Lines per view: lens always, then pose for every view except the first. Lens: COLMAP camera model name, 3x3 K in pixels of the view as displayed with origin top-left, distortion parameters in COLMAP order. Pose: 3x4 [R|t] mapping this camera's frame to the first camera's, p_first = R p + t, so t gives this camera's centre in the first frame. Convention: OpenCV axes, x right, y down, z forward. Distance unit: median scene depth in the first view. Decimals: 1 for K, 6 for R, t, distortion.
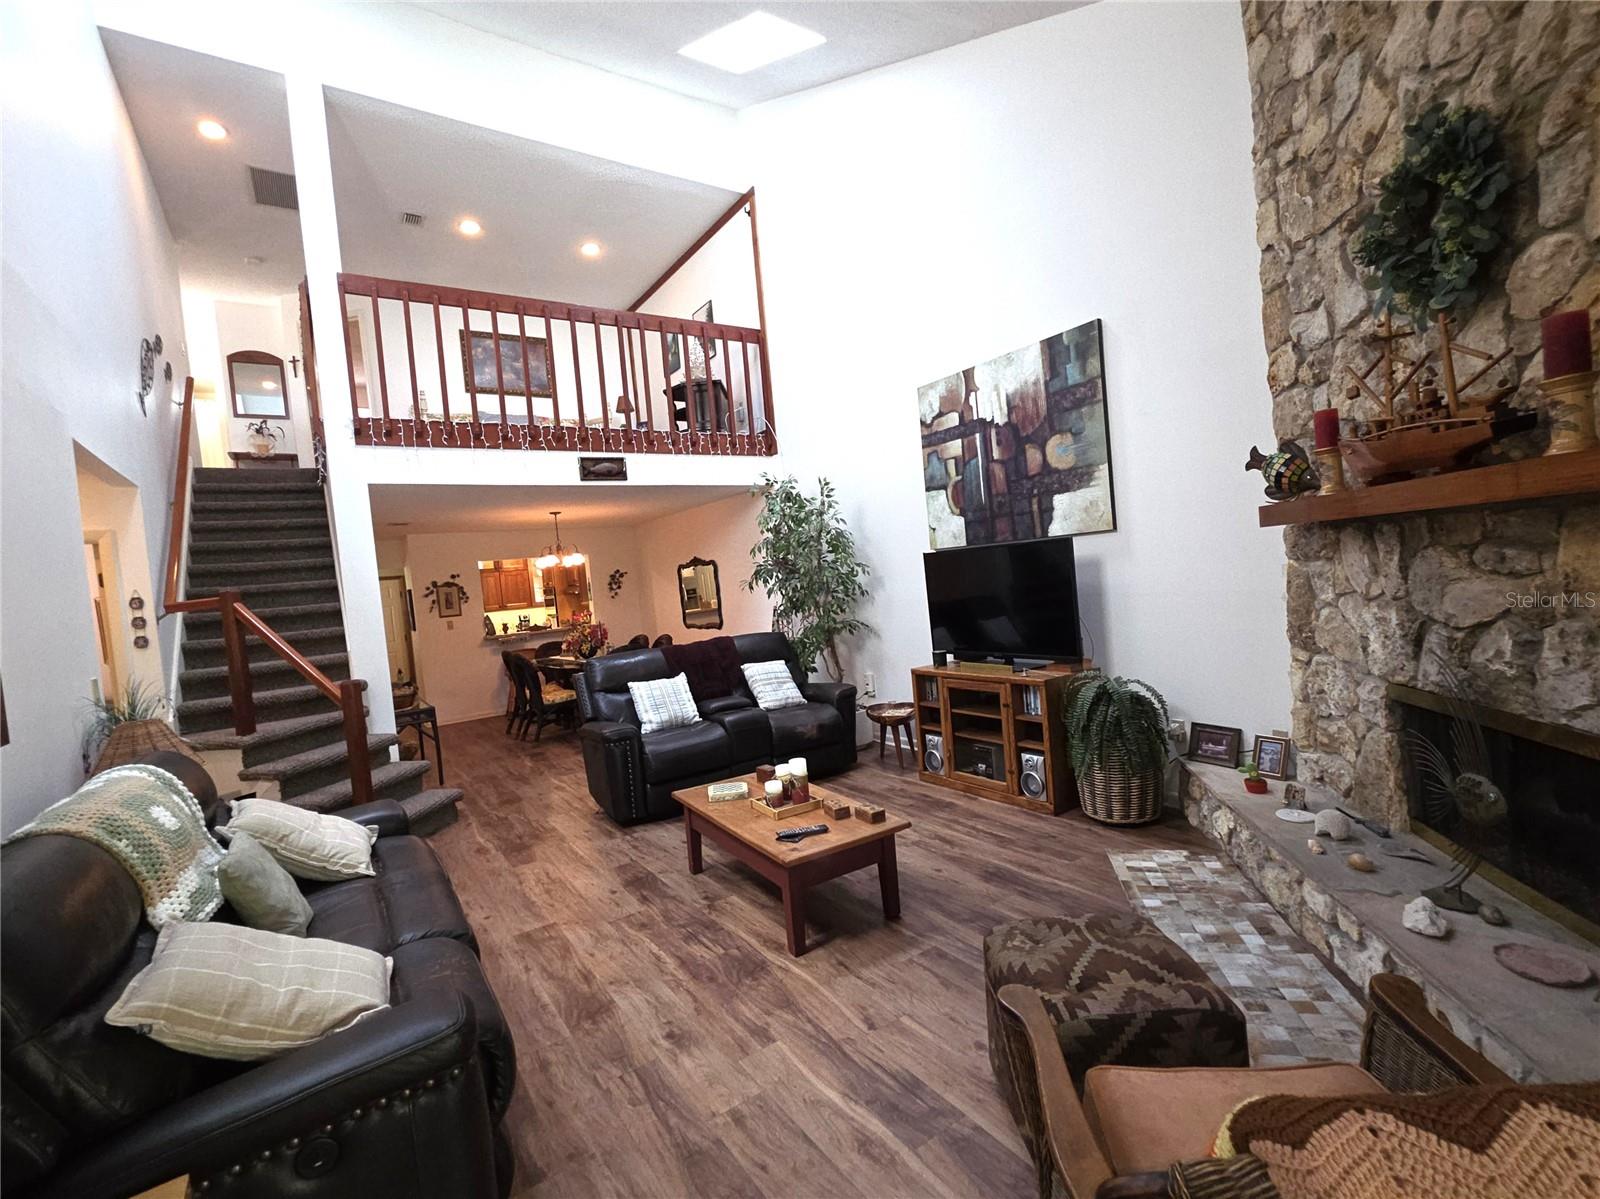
lens RADIAL K [[721.3, 0, 807.2], [0, 721.3, 605.6], [0, 0, 1]] dist [0.001583, 0.000499]
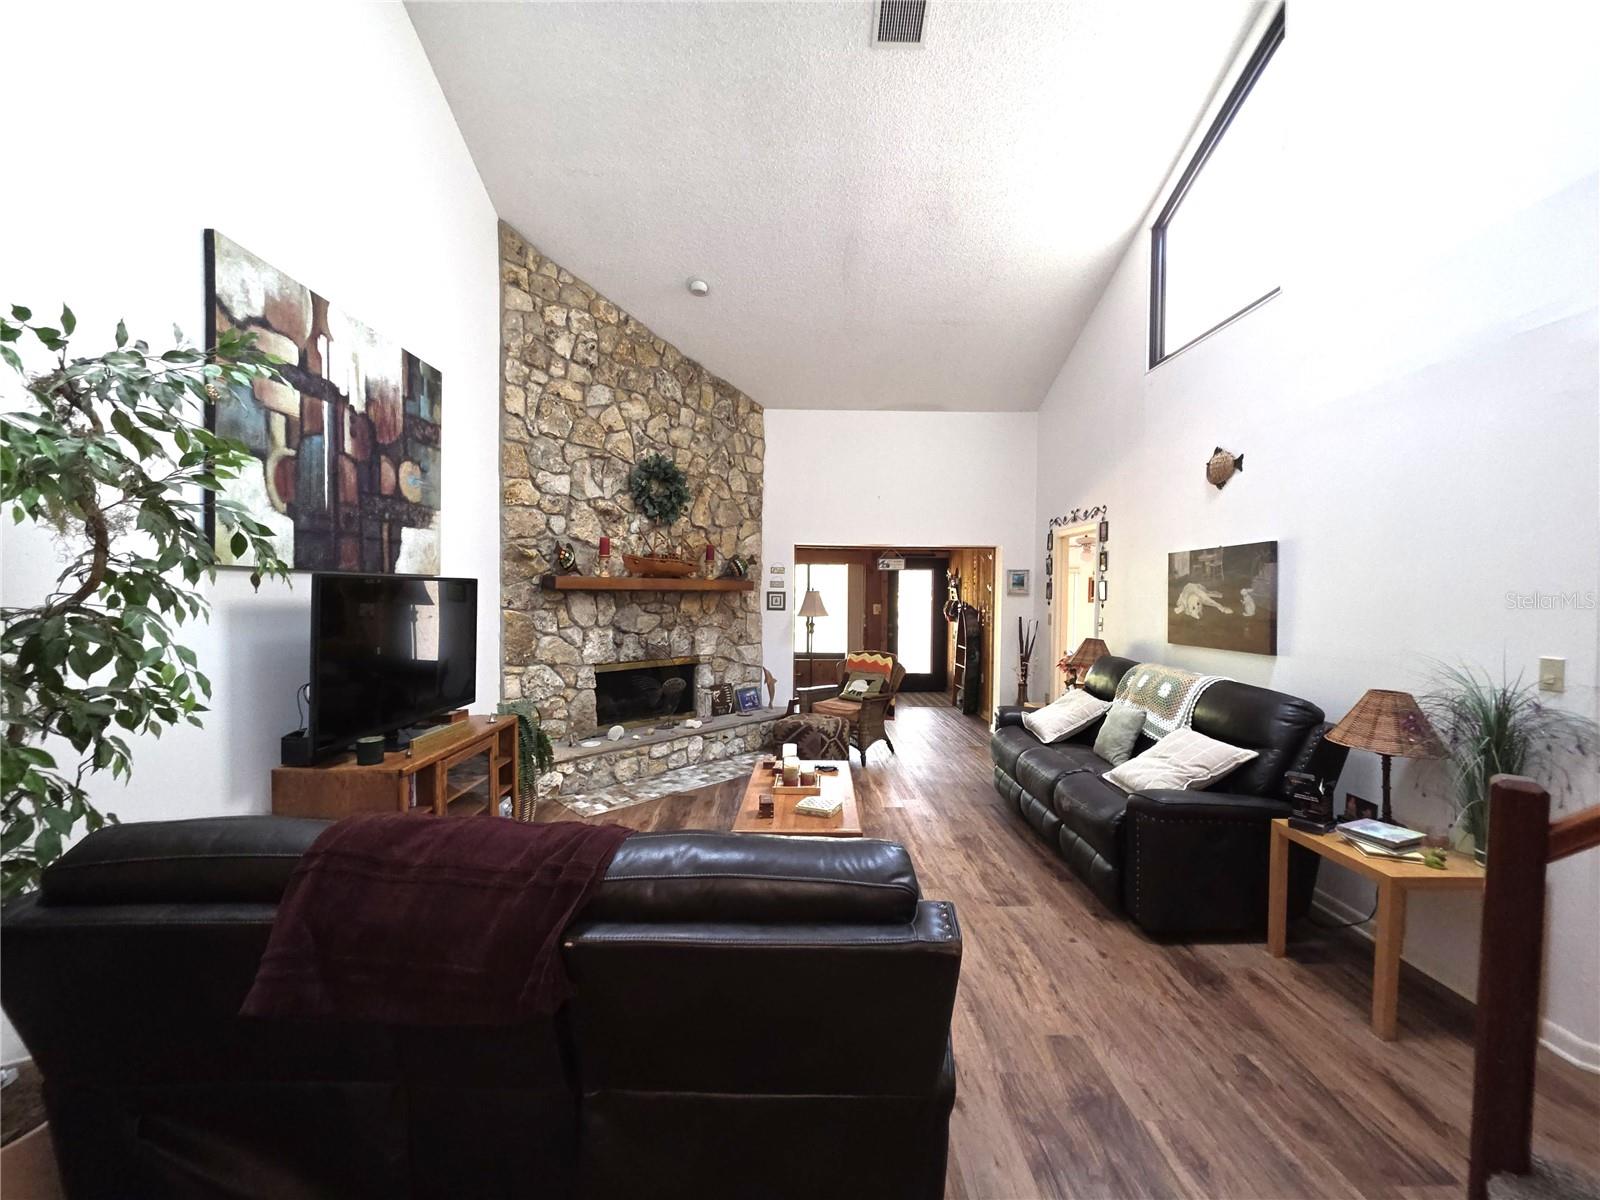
lens RADIAL K [[635.7, 0, 806.0], [0, 635.7, 605.7], [0, 0, 1]] dist [-0.000620, 0.001177]
pose [[-0.842221, 0.067754, 0.534857, -0.486892], [0.088278, 0.996013, 0.012837, -0.026666], [-0.531855, 0.058028, -0.844845, 1.448483]]
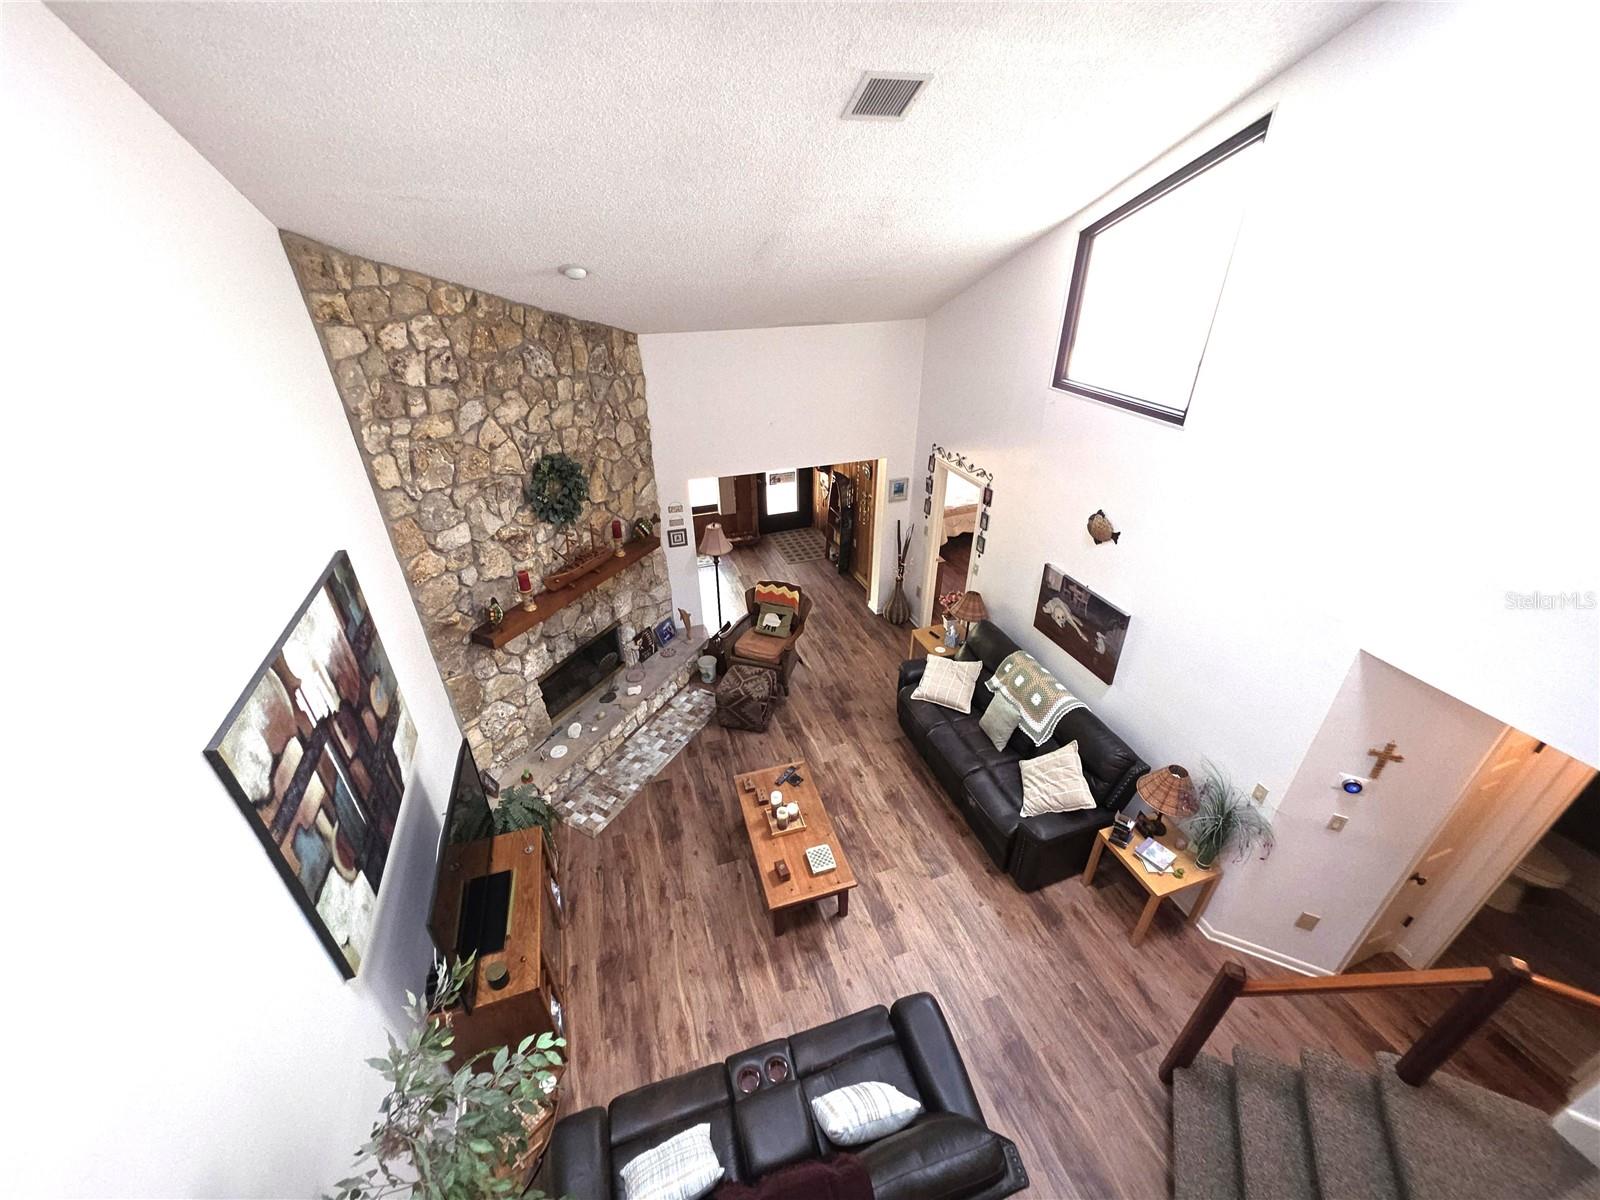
lens RADIAL K [[635.7, 0, 806.0], [0, 635.7, 605.7], [0, 0, 1]] dist [-0.000620, 0.001177]
pose [[-0.962677, -0.048468, 0.266276, -0.326109], [0.100803, 0.848844, 0.518944, -0.653181], [-0.251179, 0.526417, -0.812277, 1.452206]]
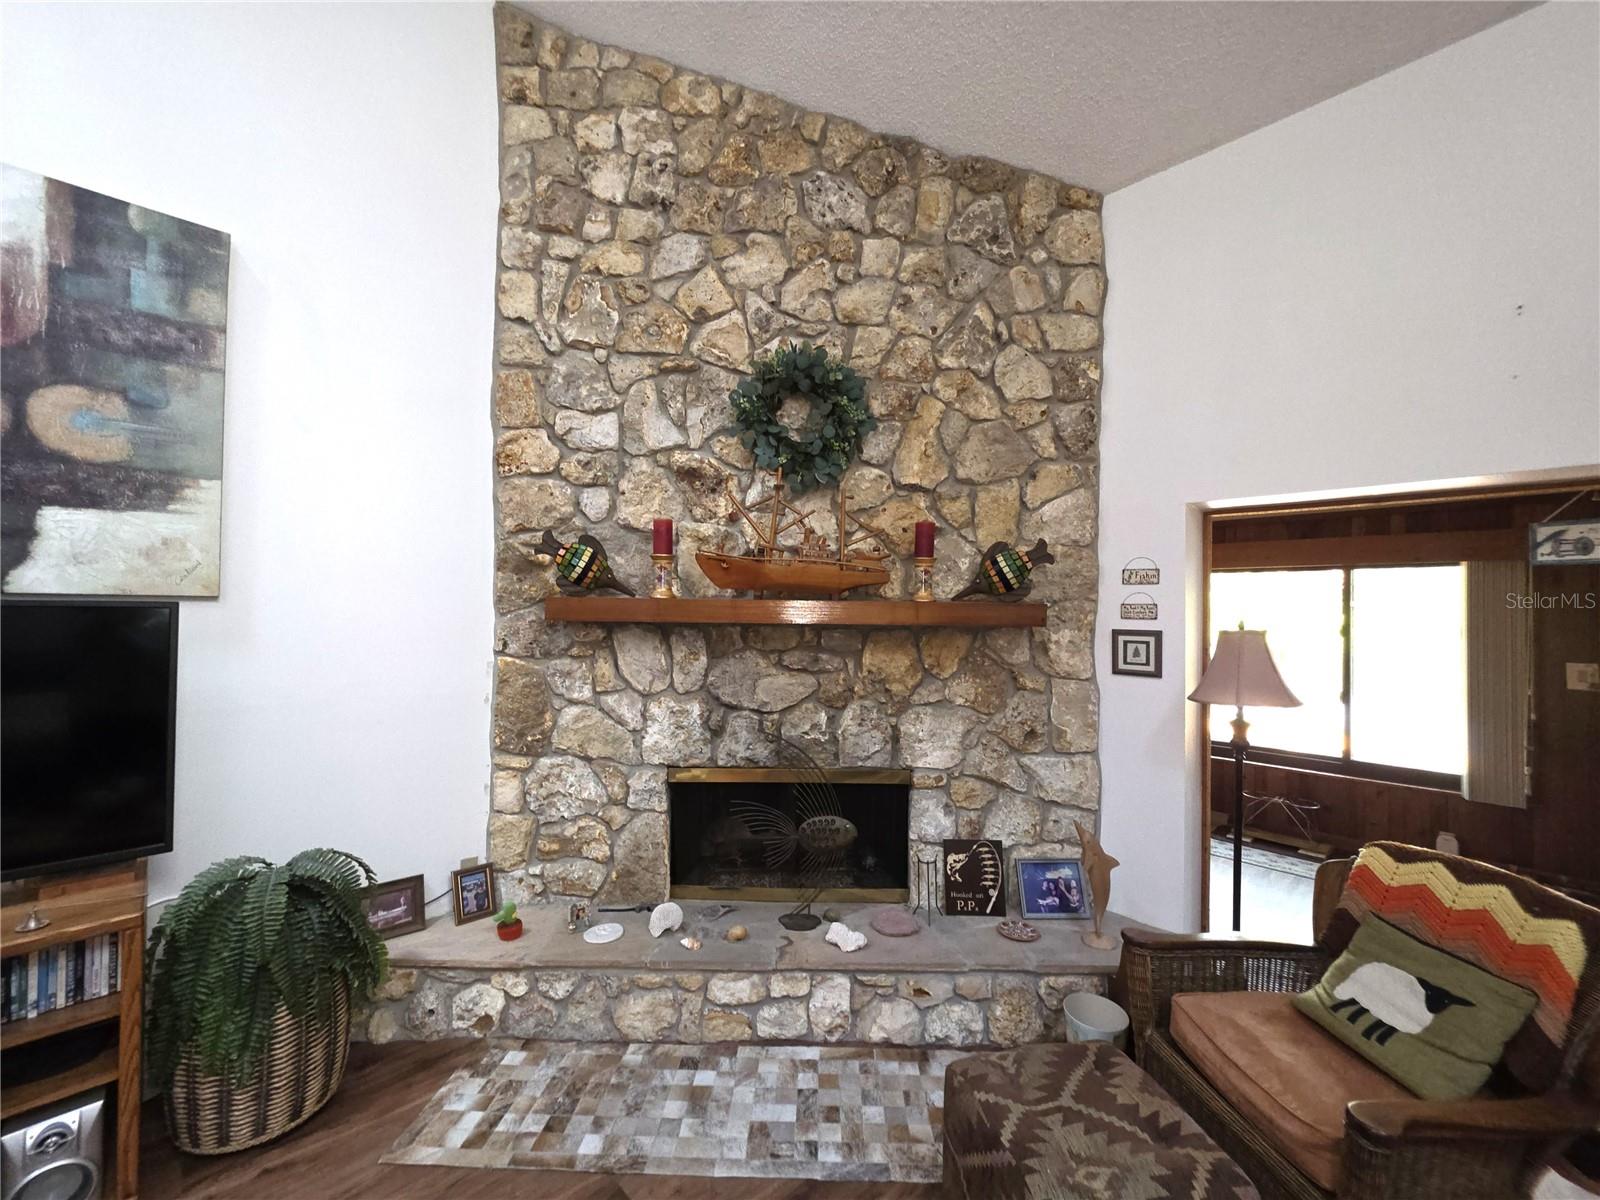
lens RADIAL K [[638.0, 0, 806.2], [0, 638.0, 602.0], [0, 0, 1]] dist [0.000528, 0.000210]
pose [[-0.189823, 0.100320, 0.976680, -0.152690], [0.046617, 0.994565, -0.093097, -0.031411], [-0.980711, 0.027858, -0.193468, 0.622783]]
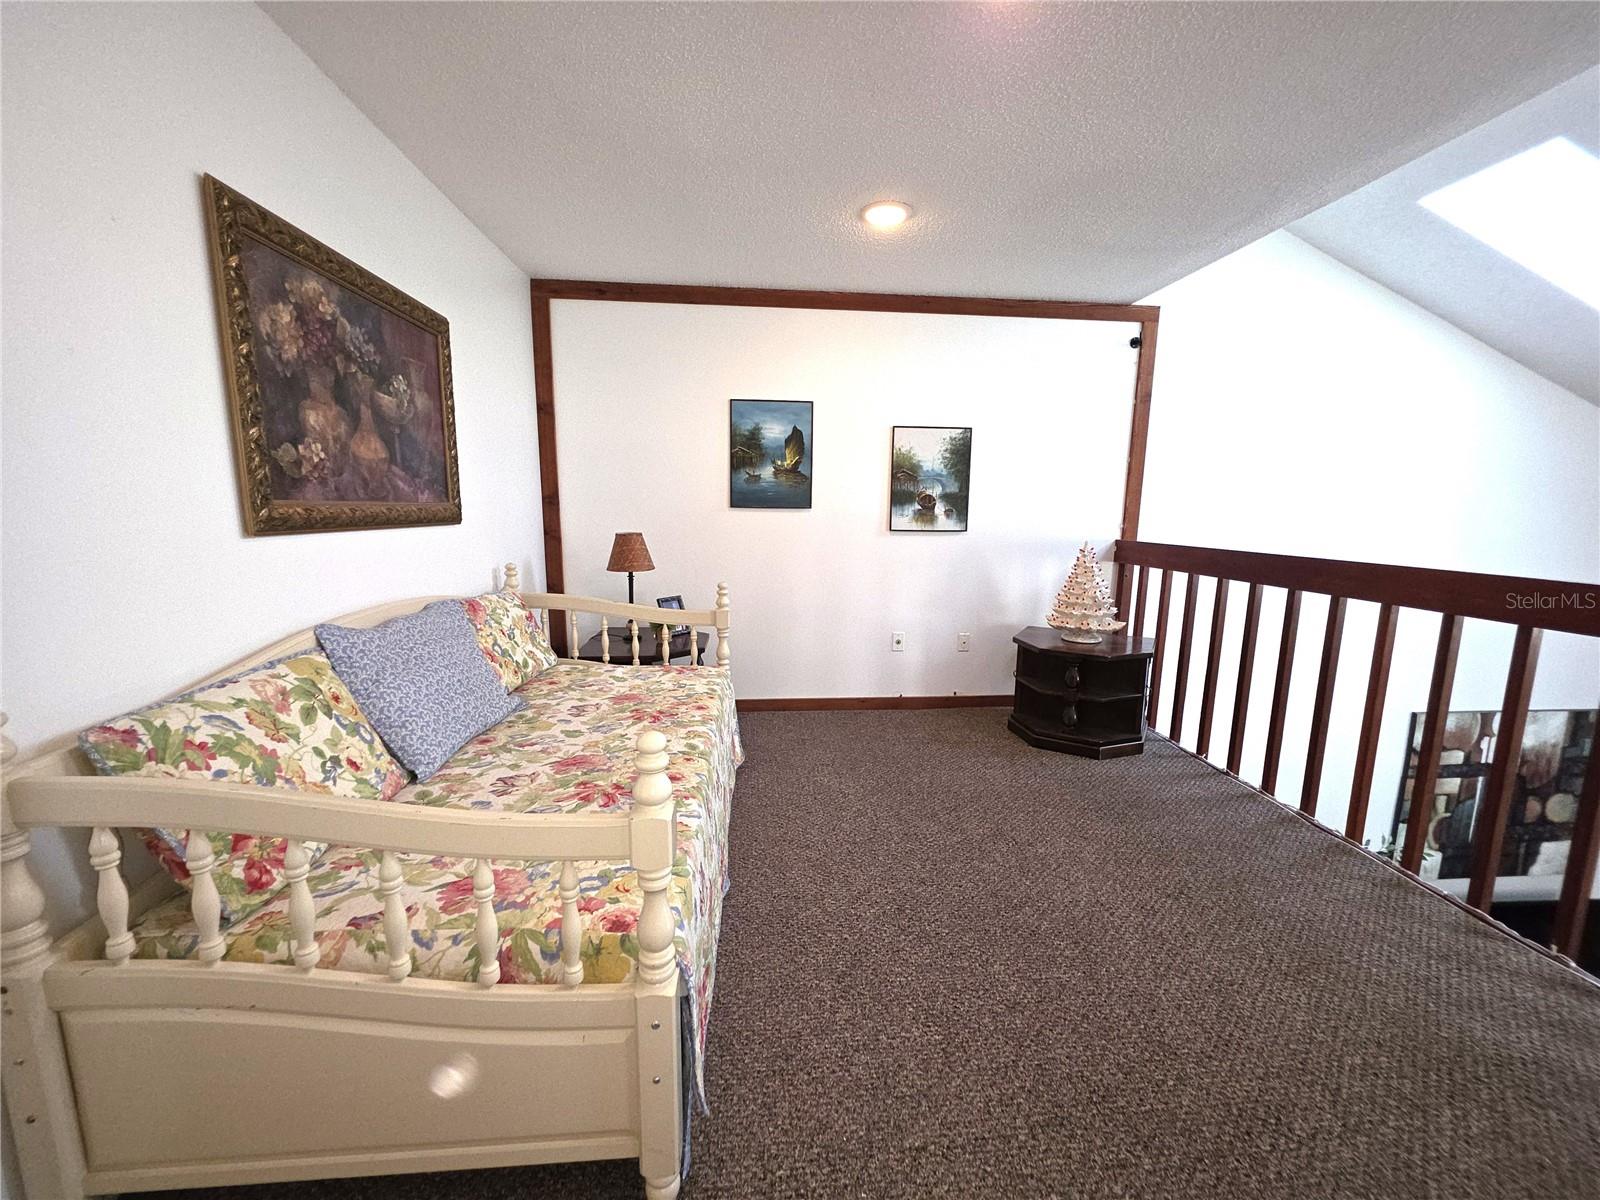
lens RADIAL K [[635.7, 0, 806.0], [0, 635.7, 605.7], [0, 0, 1]] dist [-0.000620, 0.001177]
pose [[0.483088, -0.042036, 0.874562, -1.105374], [-0.014046, 0.998346, 0.055745, -0.582046], [-0.875459, -0.039213, 0.481699, 1.602088]]
